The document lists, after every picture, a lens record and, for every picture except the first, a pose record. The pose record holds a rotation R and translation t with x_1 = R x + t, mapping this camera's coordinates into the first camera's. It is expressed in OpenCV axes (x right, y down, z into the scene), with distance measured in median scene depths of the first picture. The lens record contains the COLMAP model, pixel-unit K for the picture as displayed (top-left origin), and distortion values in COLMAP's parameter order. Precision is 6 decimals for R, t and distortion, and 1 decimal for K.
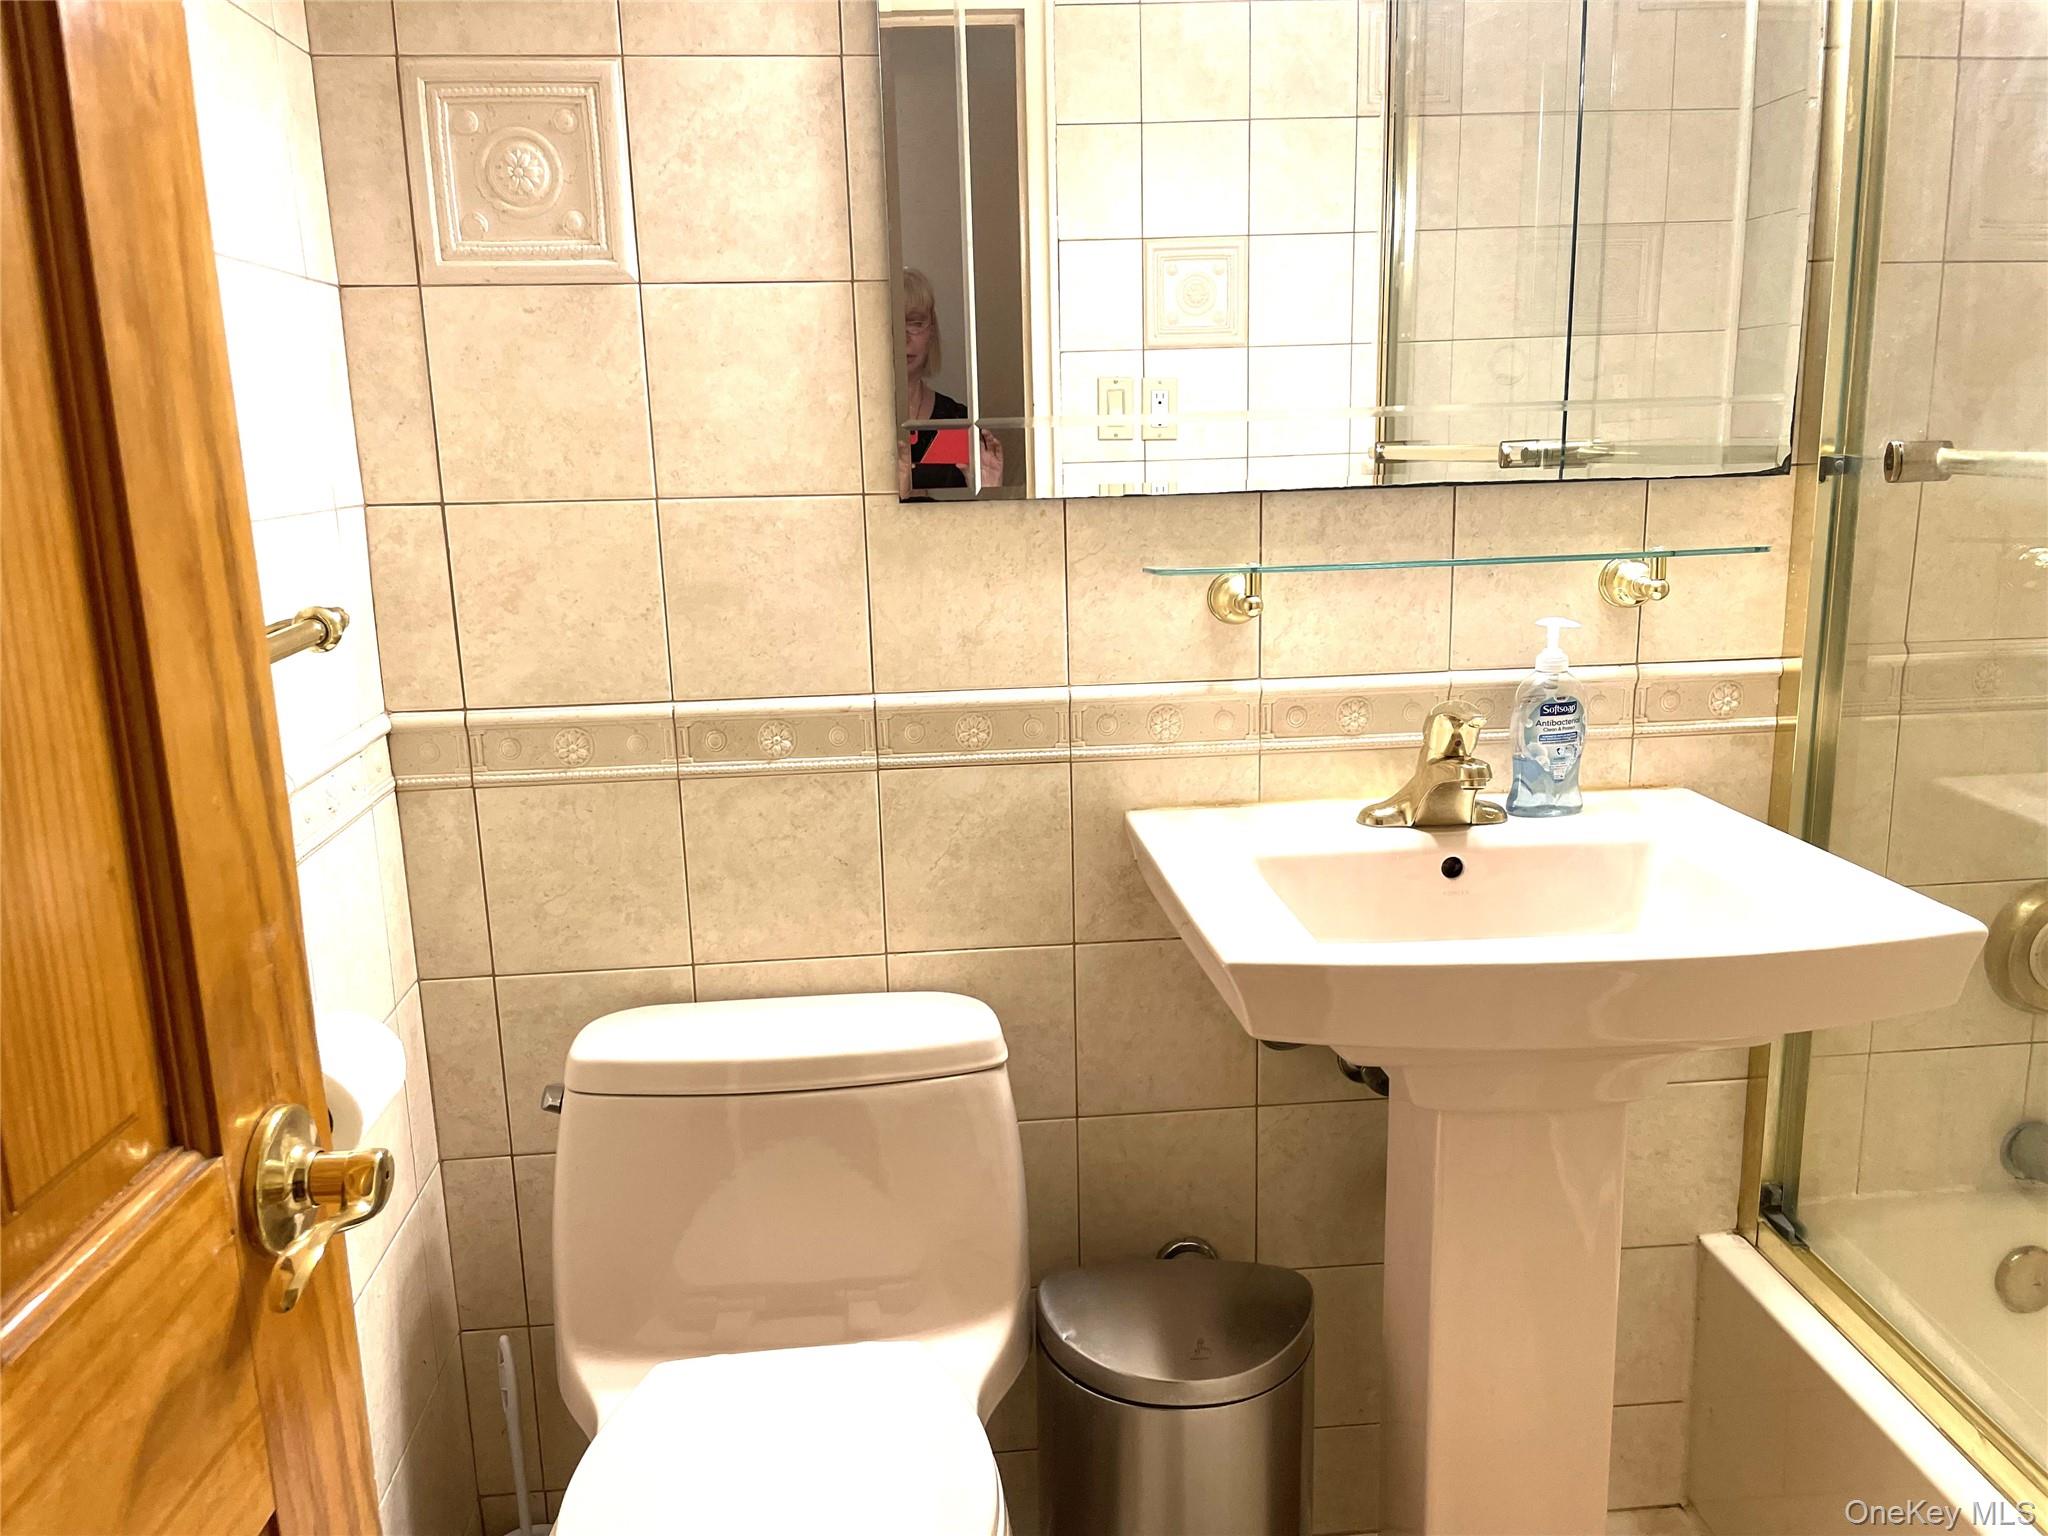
lens RADIAL K [[1578.3, 0, 1020.2], [0, 1578.3, 767.3], [0, 0, 1]] dist [0.082125, -0.101752]
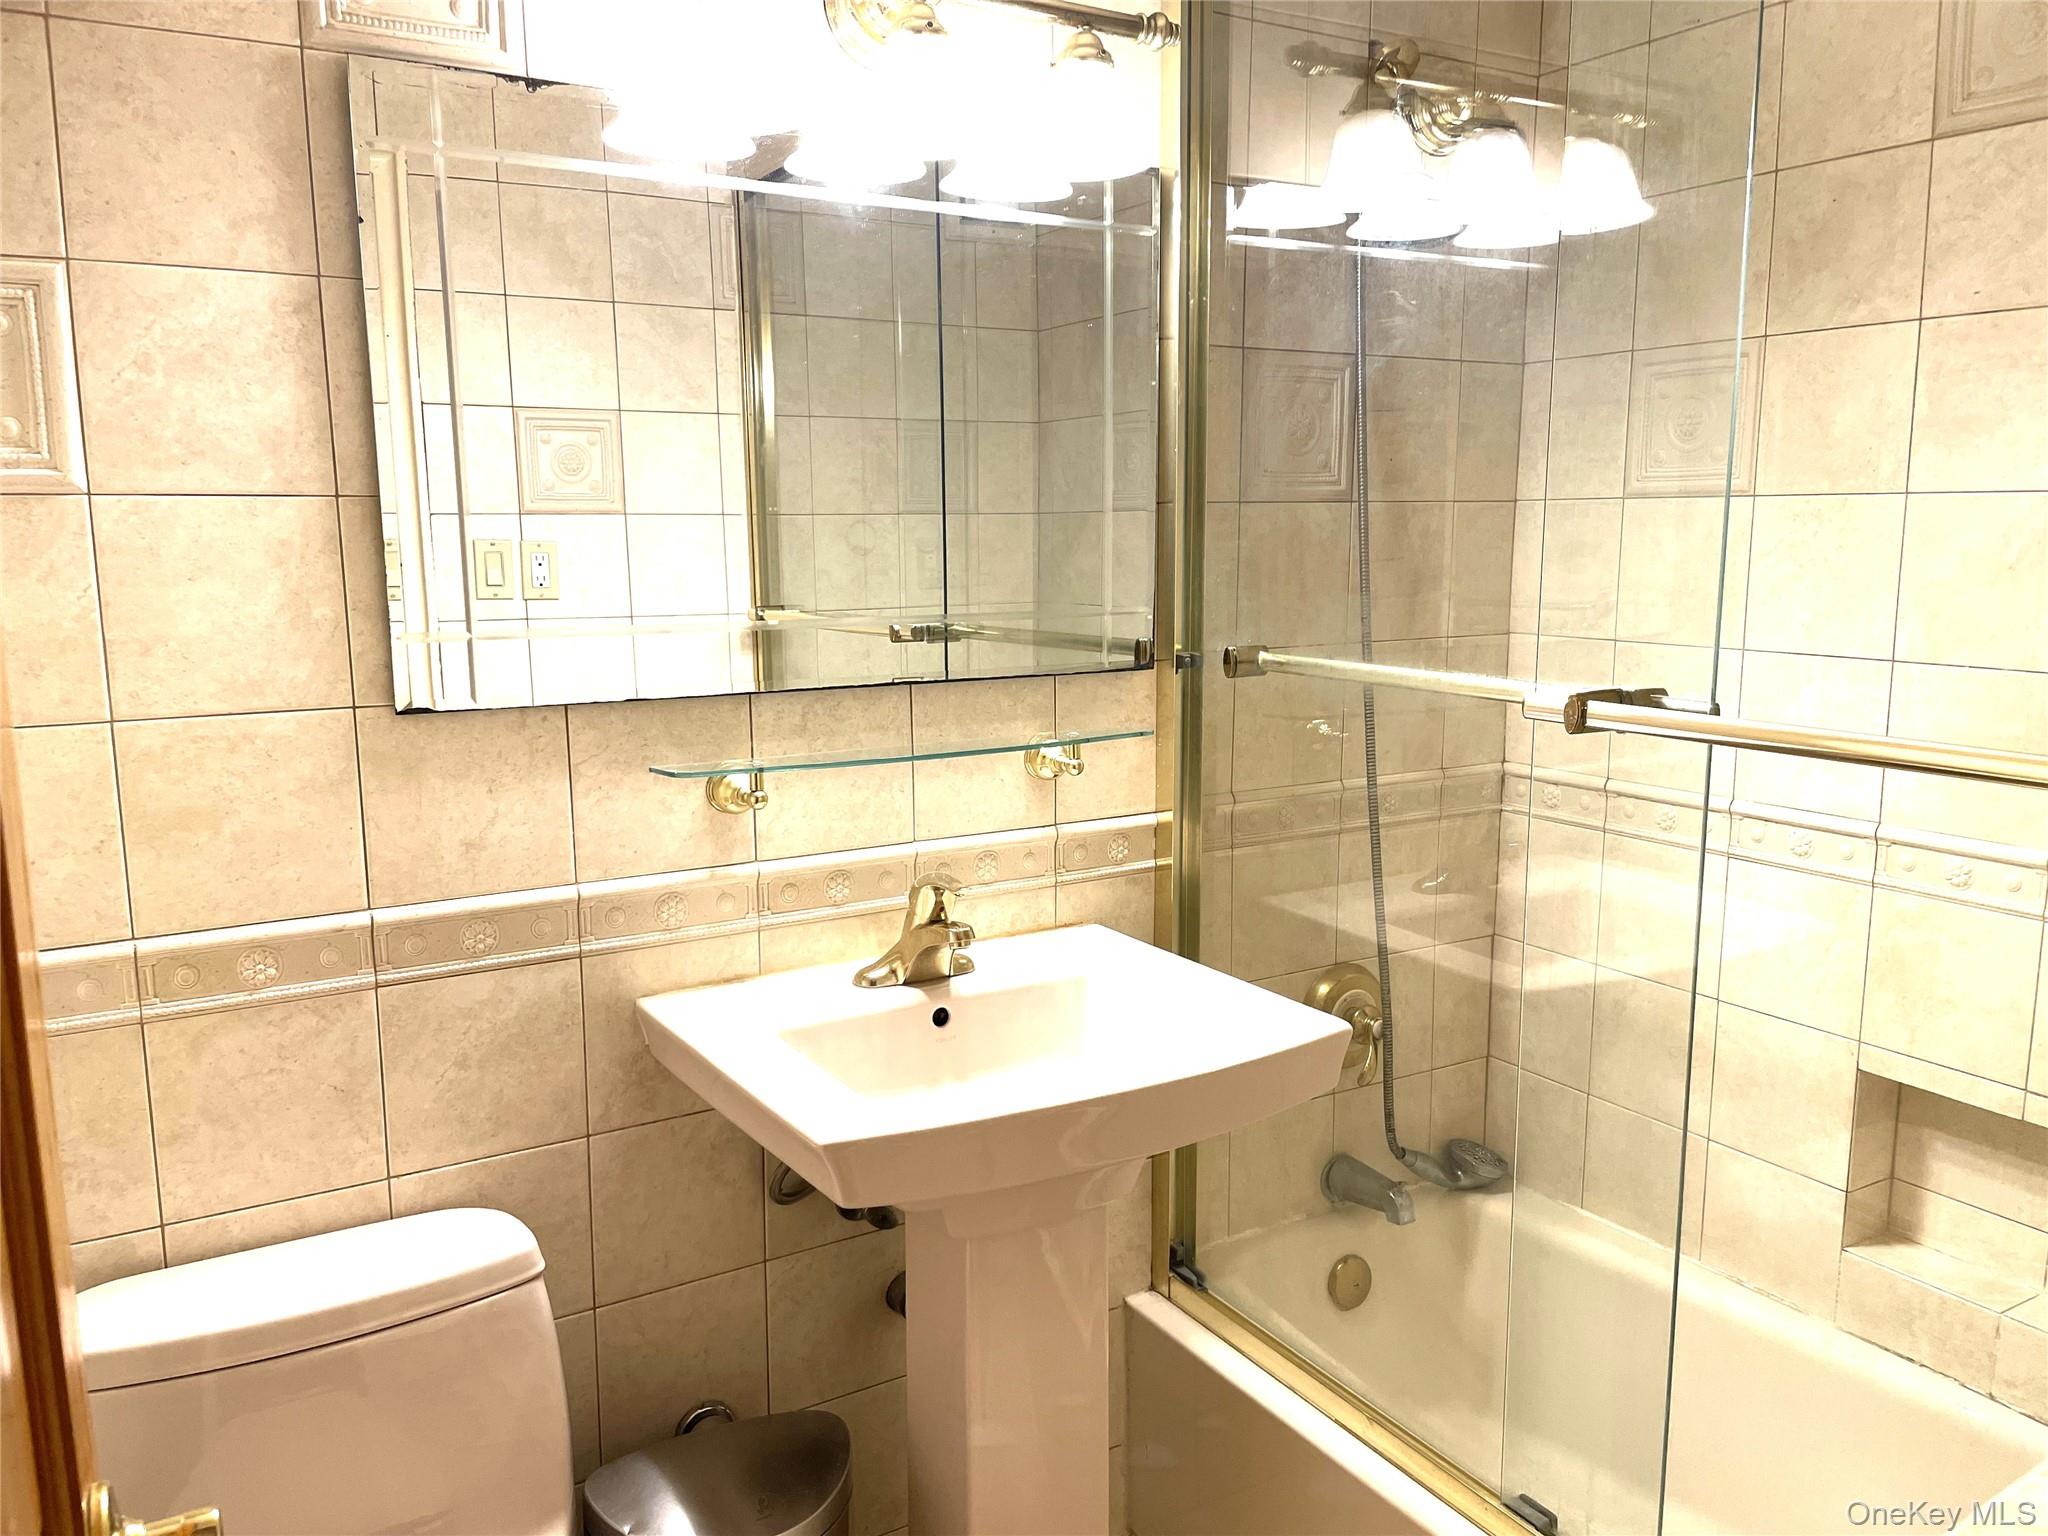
lens RADIAL K [[1578.3, 0, 1030.1], [0, 1578.3, 762.7], [0, 0, 1]] dist [0.082125, -0.101752]
pose [[0.893244, -0.048347, 0.446966, -0.163048], [0.077812, 0.995822, -0.047787, -0.057438], [-0.442788, 0.077465, 0.893274, -0.057622]]
